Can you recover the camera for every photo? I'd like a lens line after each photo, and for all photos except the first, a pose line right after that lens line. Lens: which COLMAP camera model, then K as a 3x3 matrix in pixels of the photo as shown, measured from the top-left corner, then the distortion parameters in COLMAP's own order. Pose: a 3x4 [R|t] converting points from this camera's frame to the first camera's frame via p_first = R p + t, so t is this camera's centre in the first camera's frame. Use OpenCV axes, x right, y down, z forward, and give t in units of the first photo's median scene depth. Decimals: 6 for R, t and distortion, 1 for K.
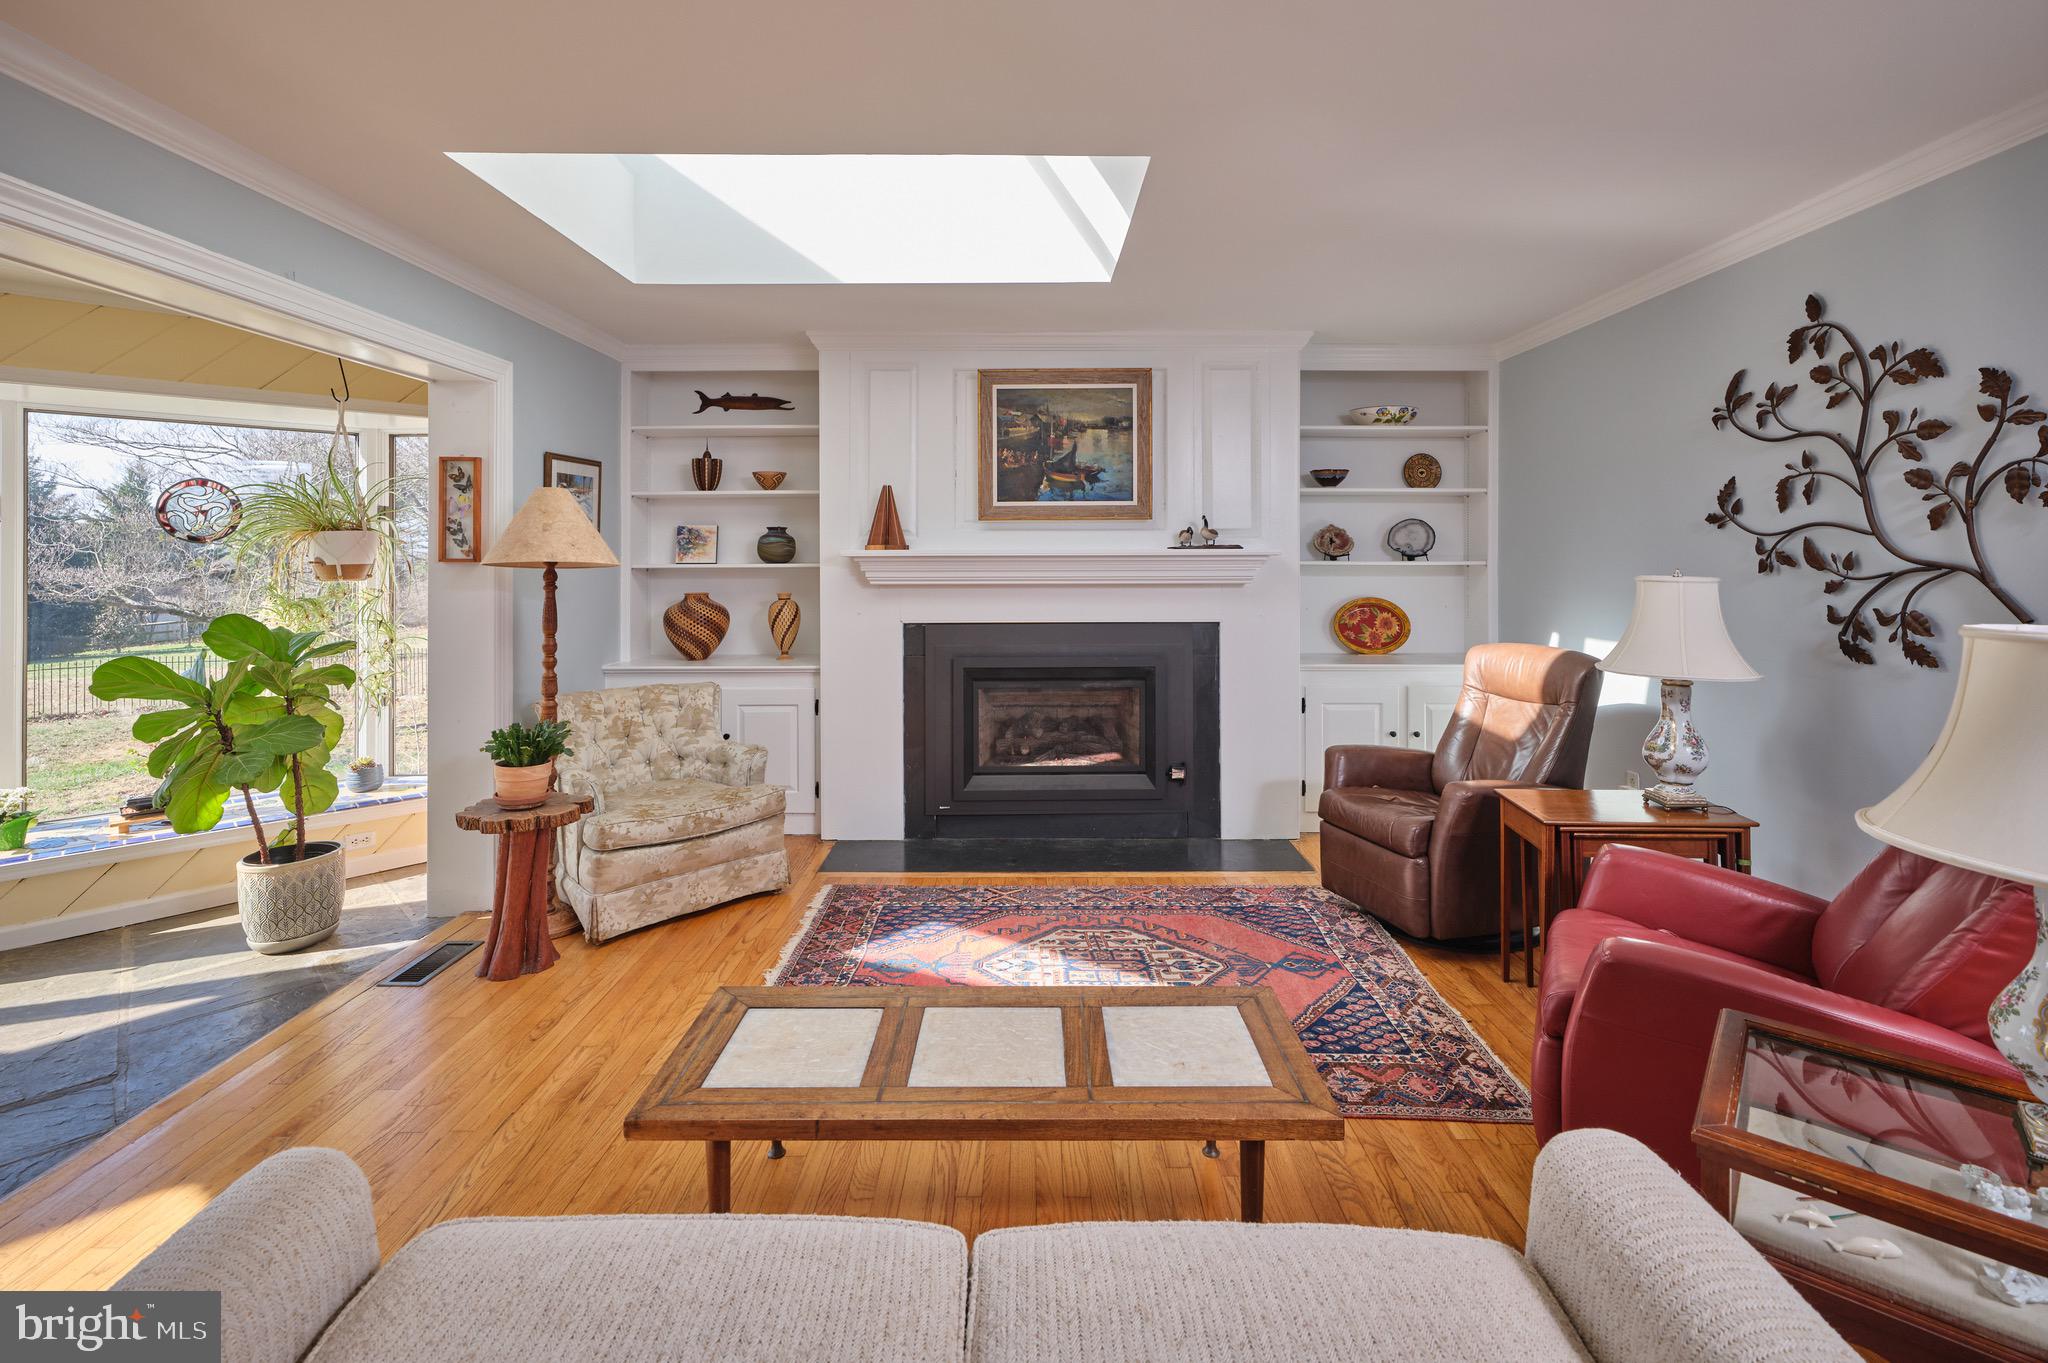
lens RADIAL K [[939.8, 0, 1017.9], [0, 939.8, 555.7], [0, 0, 1]] dist [-0.002187, 0.001100]
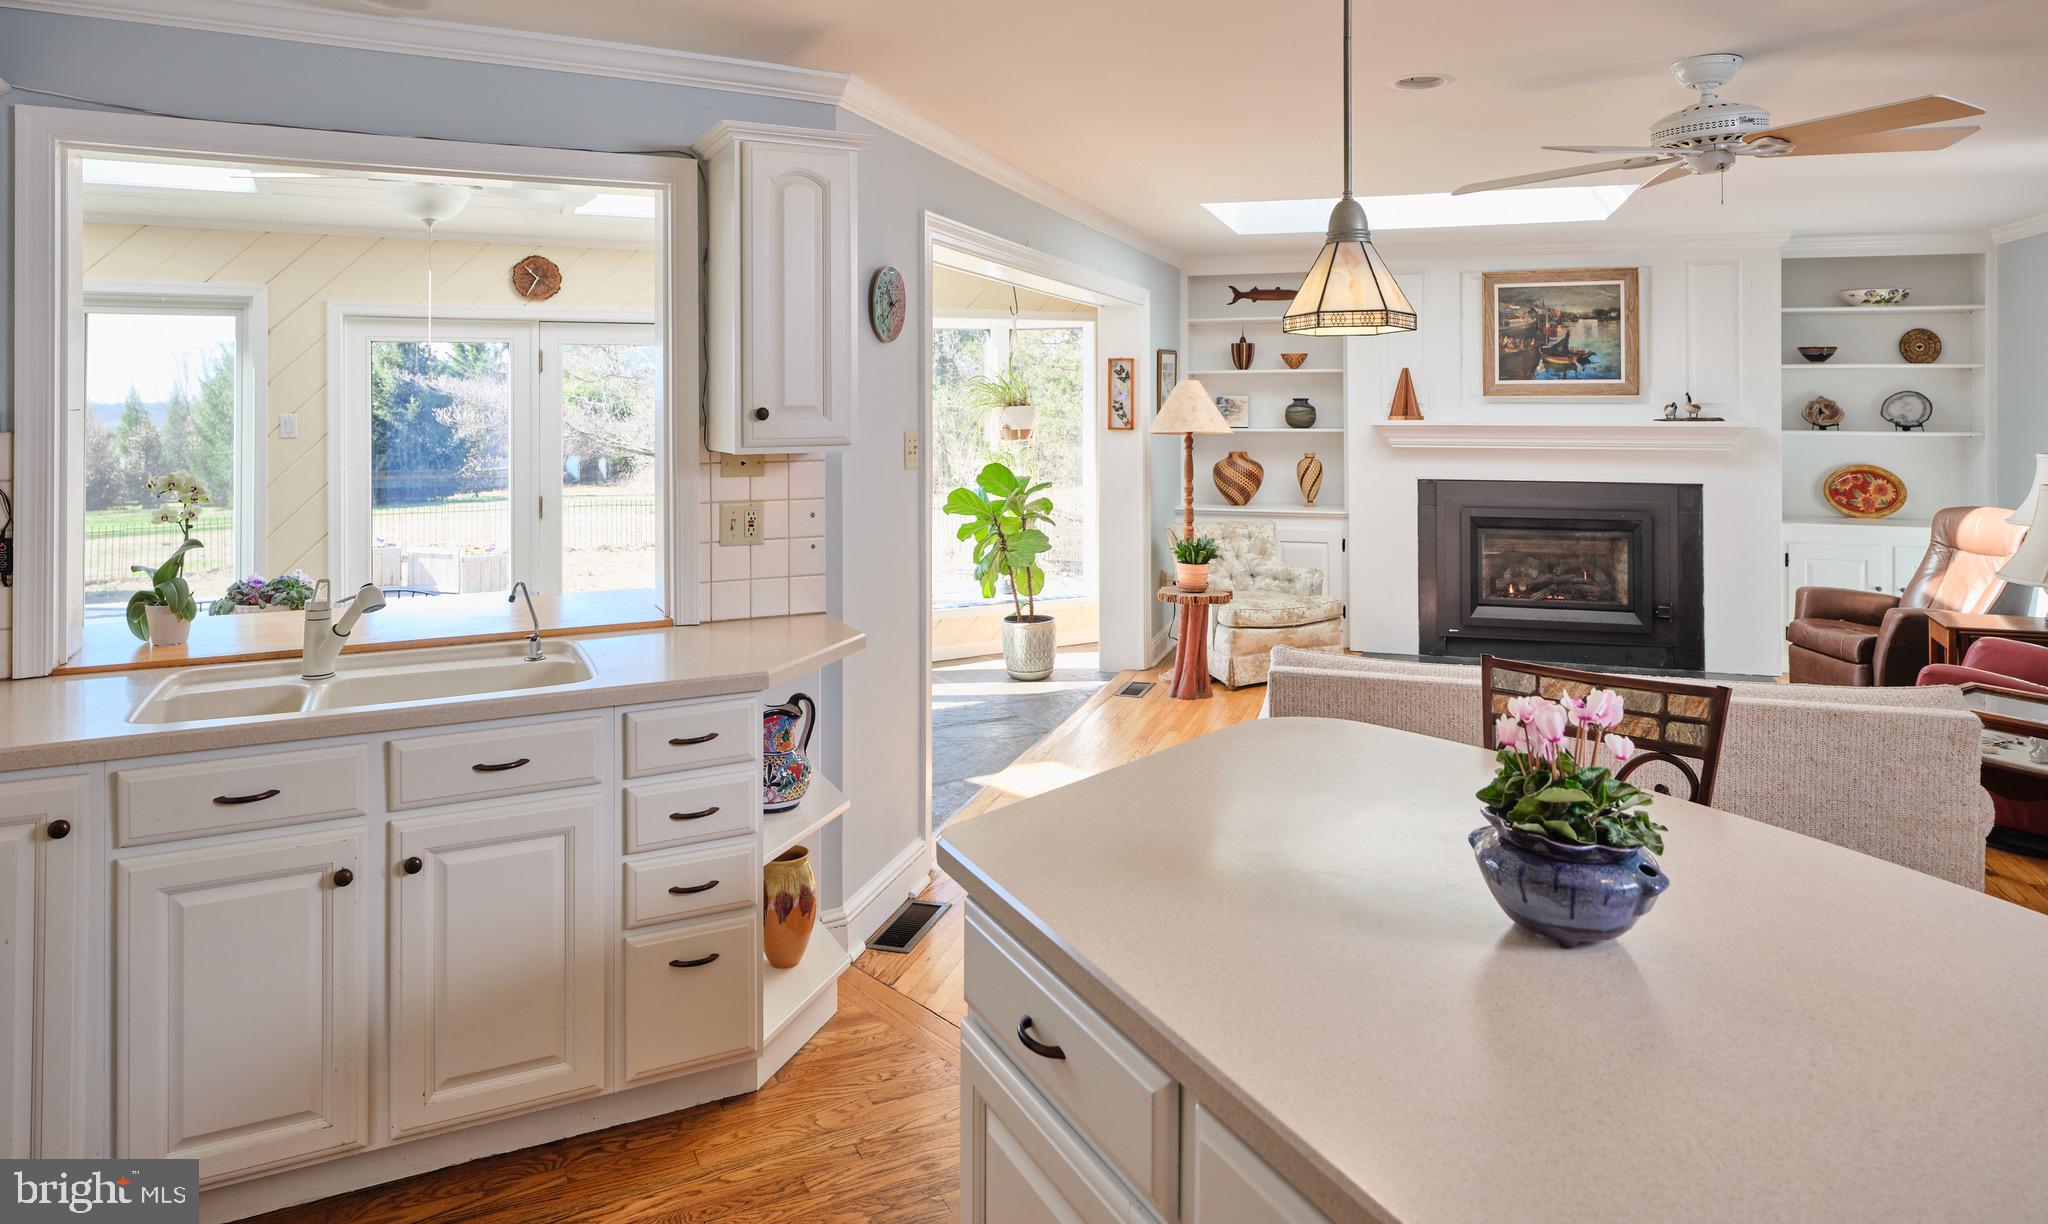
lens RADIAL K [[1306.7, 0, 1017.9], [0, 1306.7, 384.3], [0, 0, 1]] dist [0.008520, -0.000481]
pose [[0.957522, -0.000727, -0.288359, -0.130076], [-0.001166, 0.999979, -0.006394, -0.041146], [0.288357, 0.006459, 0.957501, -0.799687]]
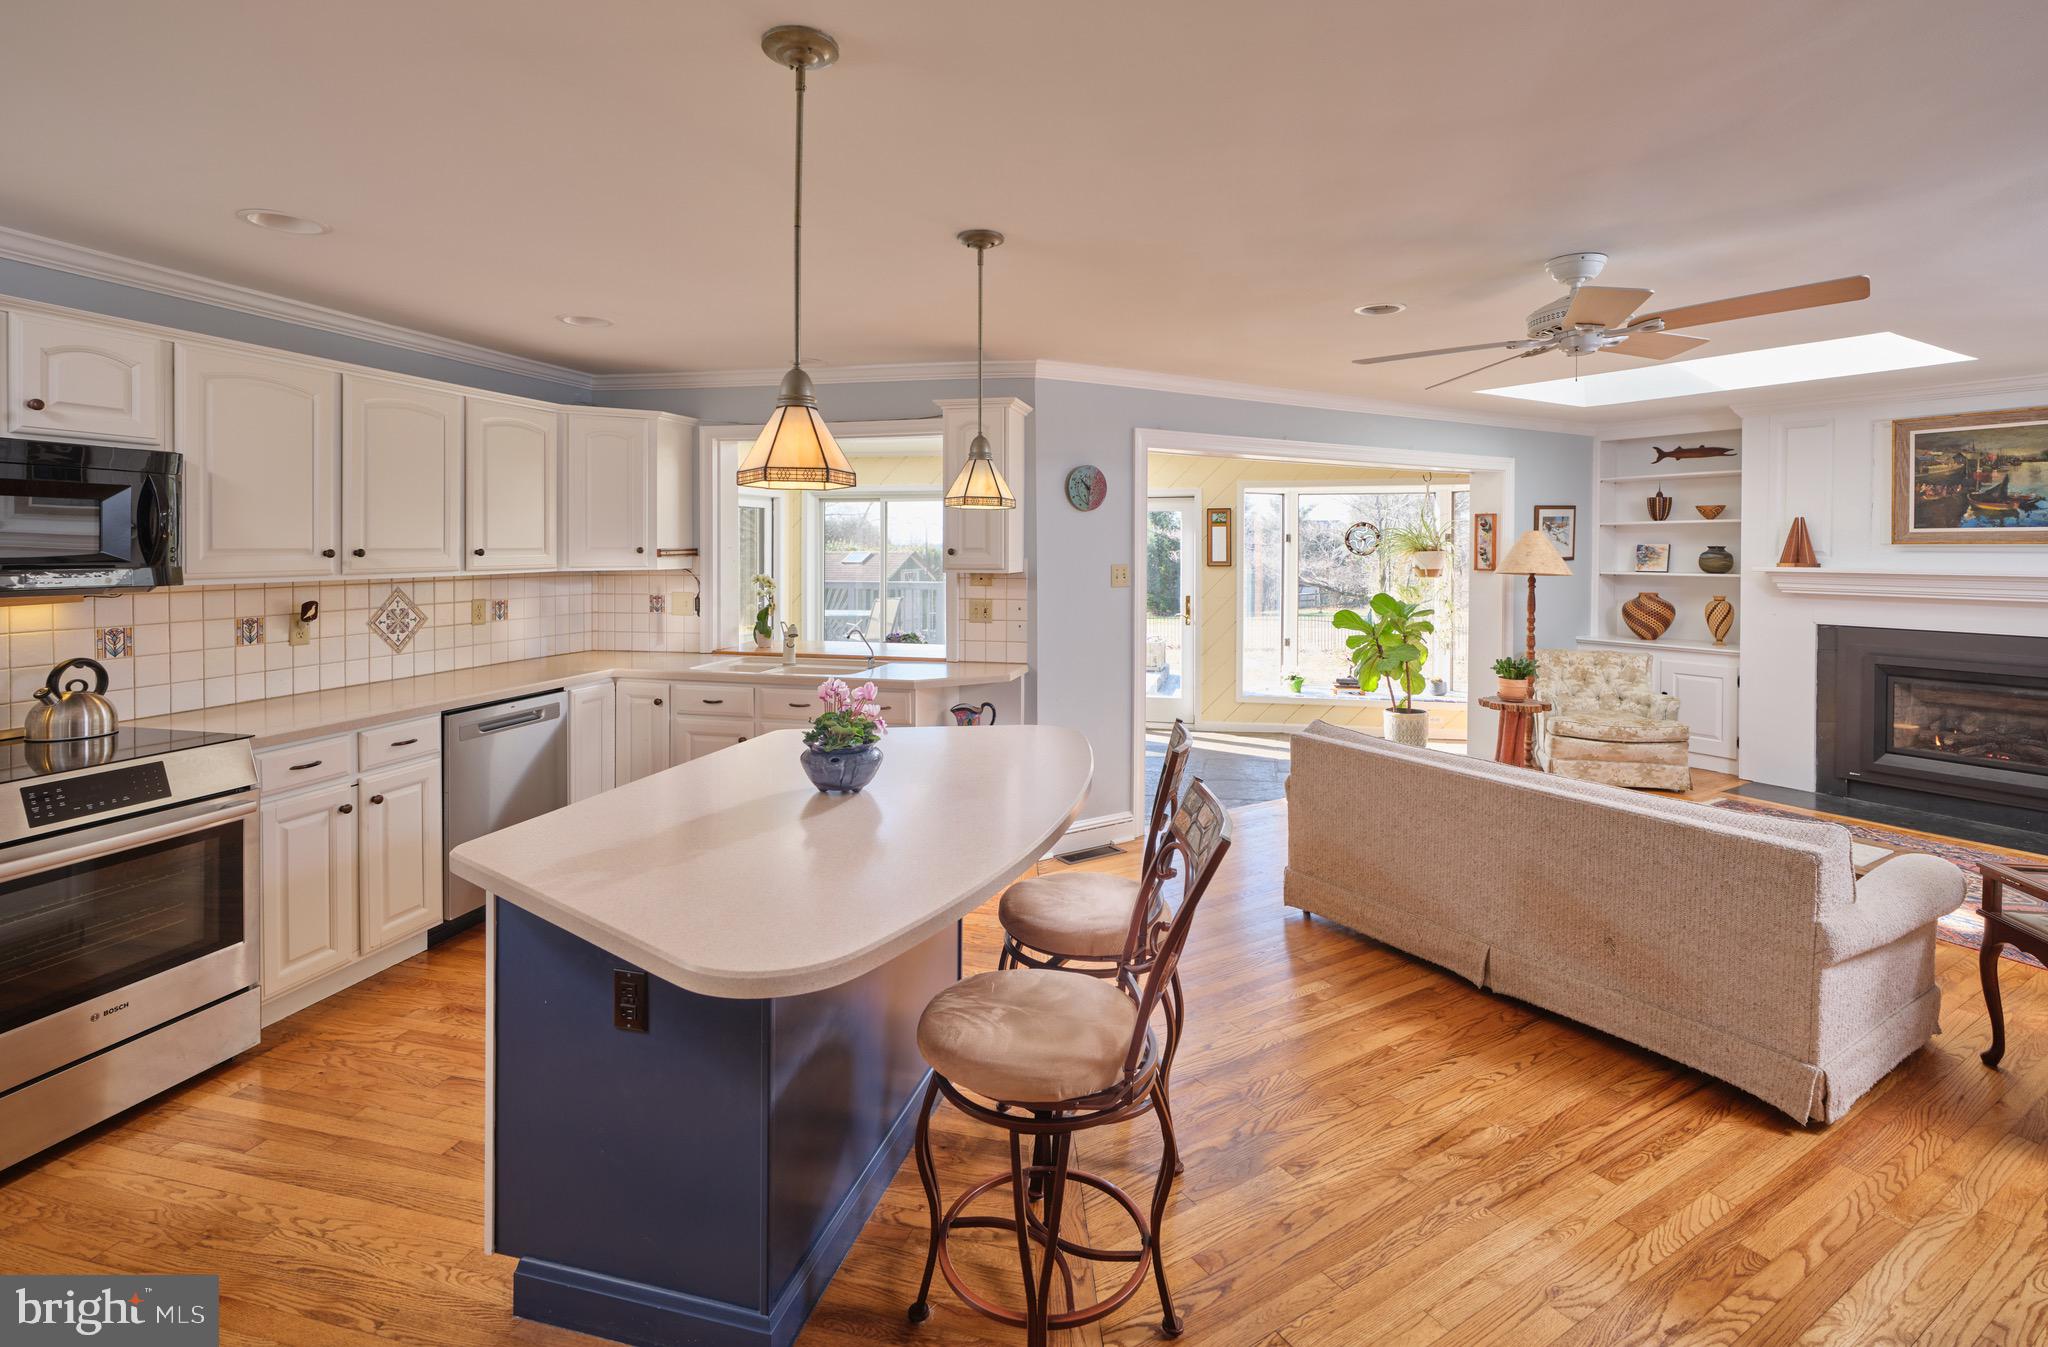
lens RADIAL K [[962.2, 0, 1013.3], [0, 962.2, 555.0], [0, 0, 1]] dist [0.001157, -0.000345]
pose [[0.520910, 0.013427, -0.853506, 0.429937], [-0.001177, 0.999887, 0.015011, -0.041065], [0.853611, -0.006815, 0.520867, -0.621482]]
